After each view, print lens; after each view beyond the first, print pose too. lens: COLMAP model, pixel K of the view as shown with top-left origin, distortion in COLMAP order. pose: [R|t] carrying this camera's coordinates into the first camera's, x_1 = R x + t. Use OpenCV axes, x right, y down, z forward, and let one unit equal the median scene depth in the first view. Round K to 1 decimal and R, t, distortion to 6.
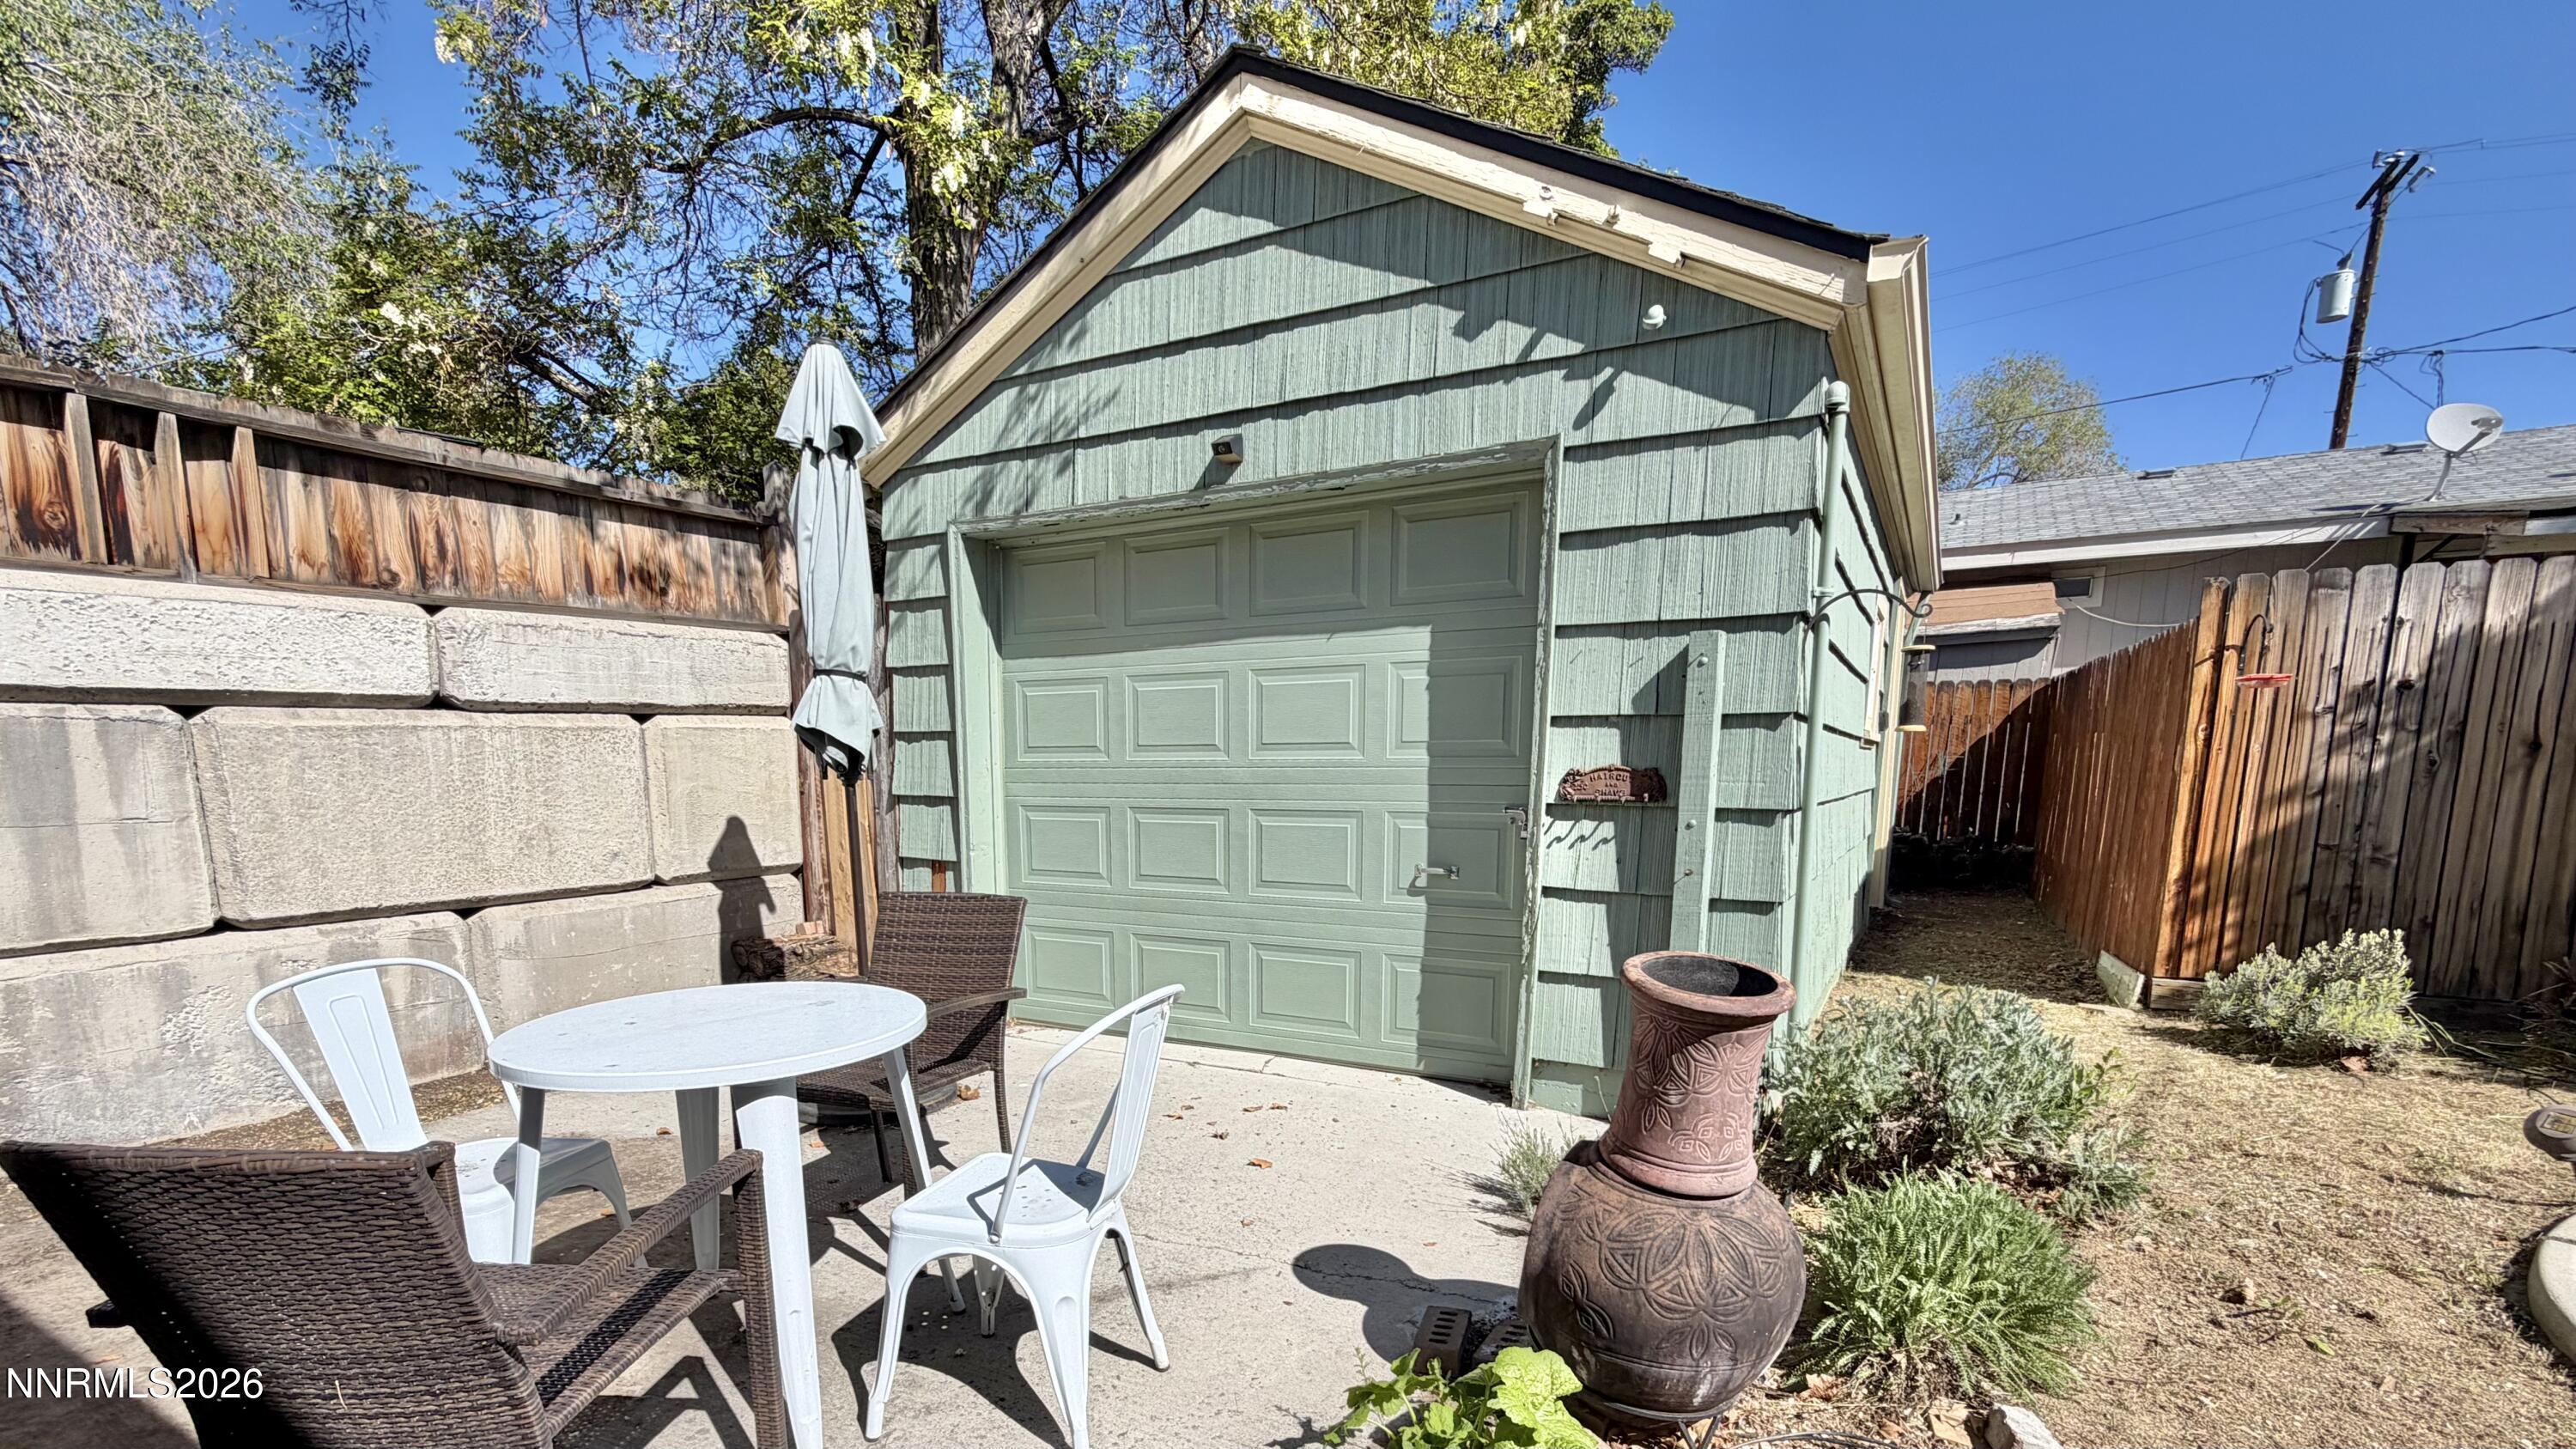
lens RADIAL K [[1159.8, 0, 1275.2], [0, 1159.8, 973.0], [0, 0, 1]] dist [0.000676, -0.000190]
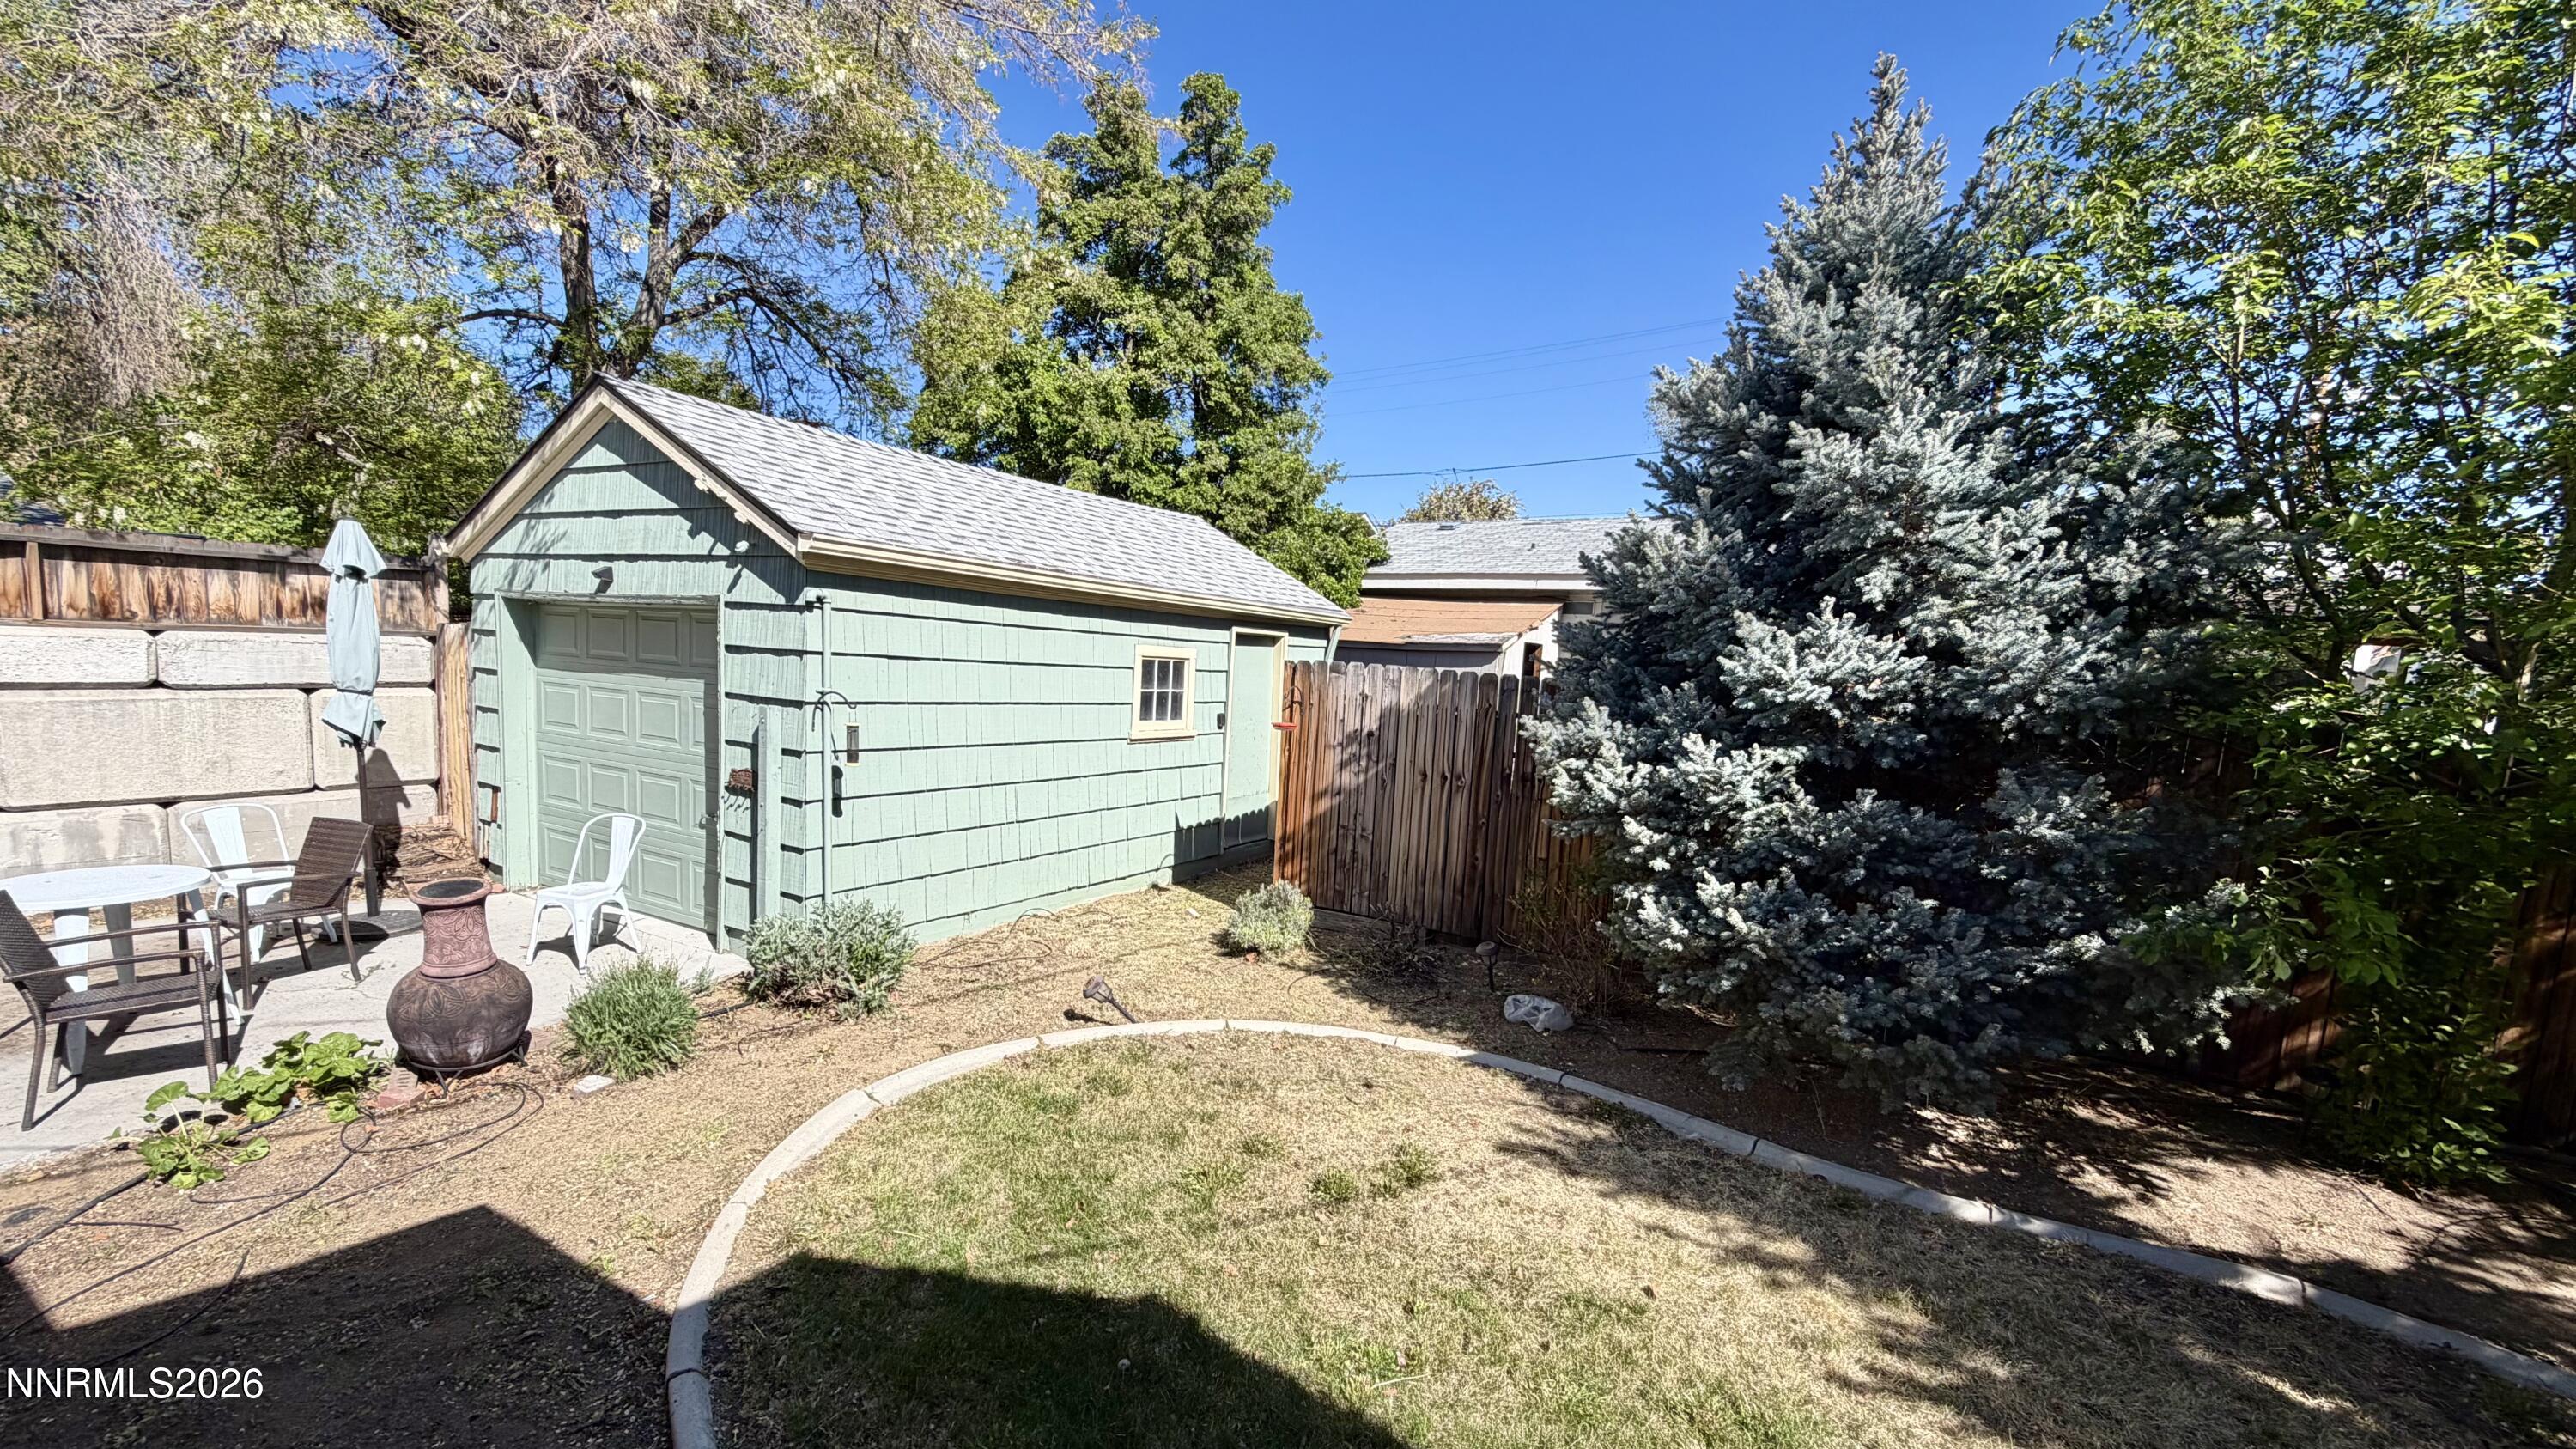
lens RADIAL K [[1056.4, 0, 1281.4], [0, 1056.4, 790.6], [0, 0, 1]] dist [0.000330, 0.000080]
pose [[0.998254, 0.058401, 0.008903, 0.944433], [-0.057782, 0.996608, -0.058604, -0.078020], [-0.012295, 0.057987, 0.998242, -0.584462]]
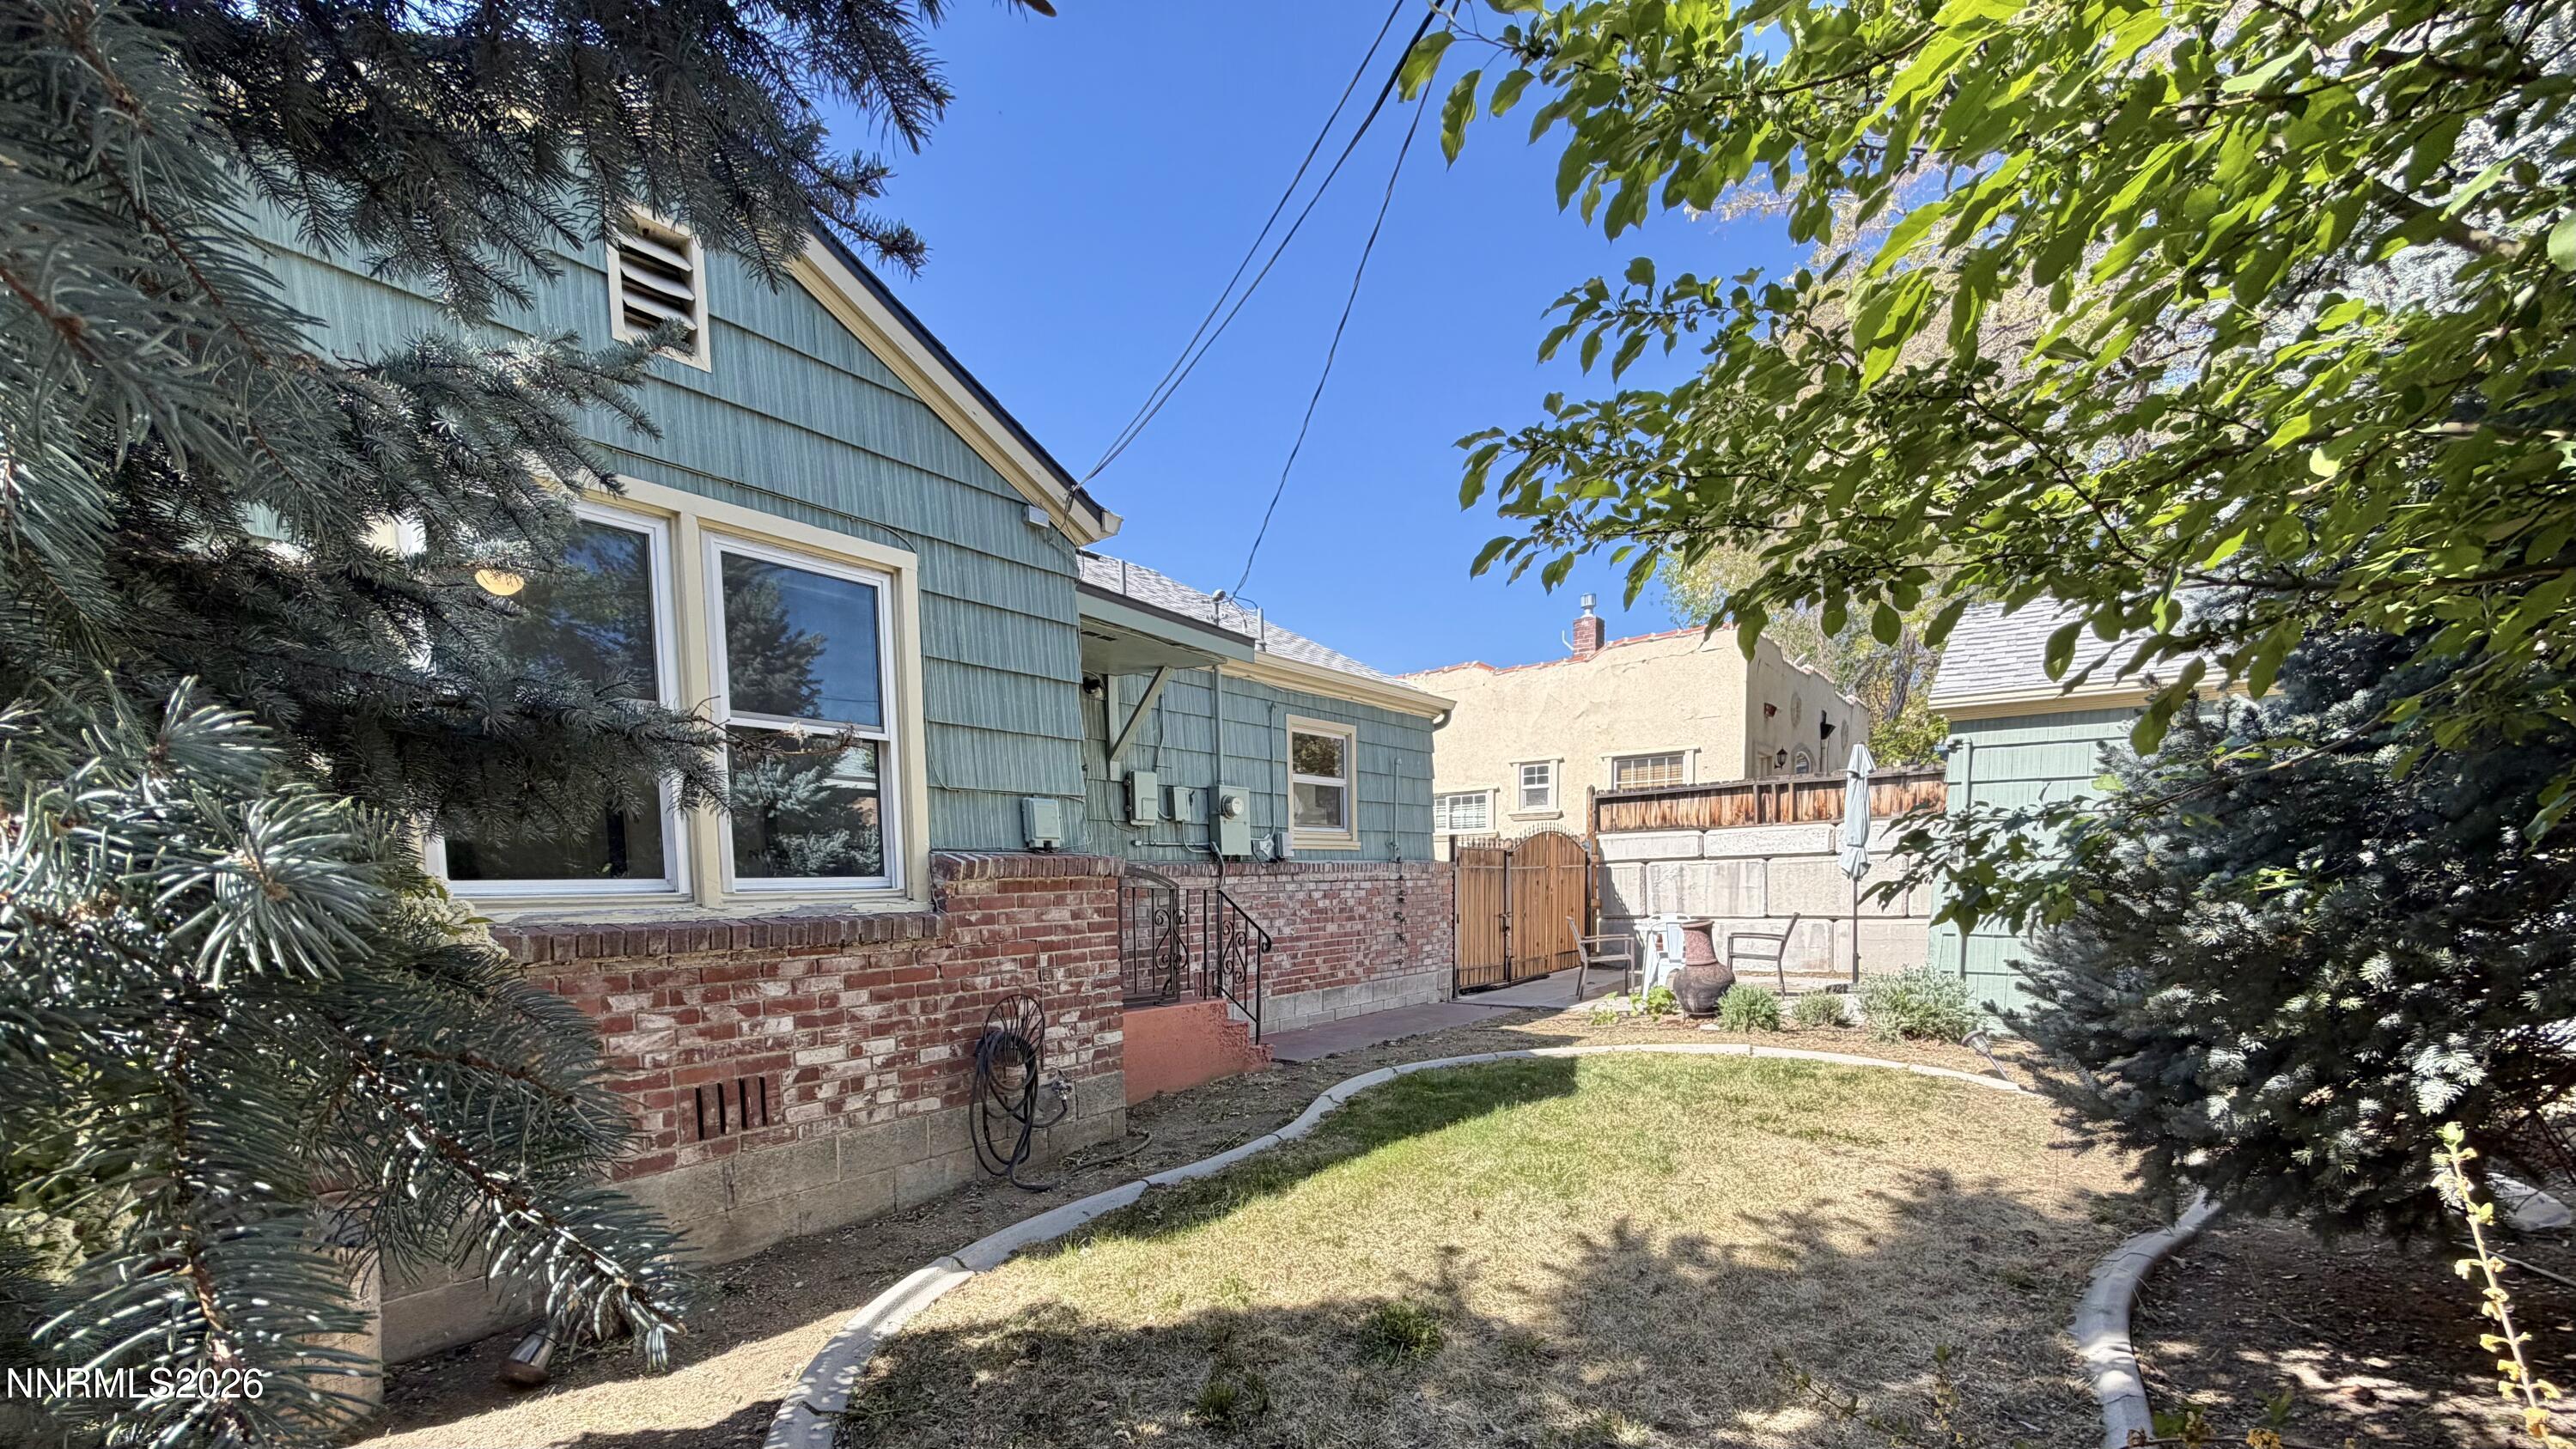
lens RADIAL K [[1037.8, 0, 1285.7], [0, 1037.8, 959.3], [0, 0, 1]] dist [-0.000272, -0.000021]
pose [[-0.126939, 0.089028, -0.987907, 2.237831], [-0.161151, 0.980881, 0.109102, -0.018549], [0.978732, 0.173051, -0.110165, -0.094781]]
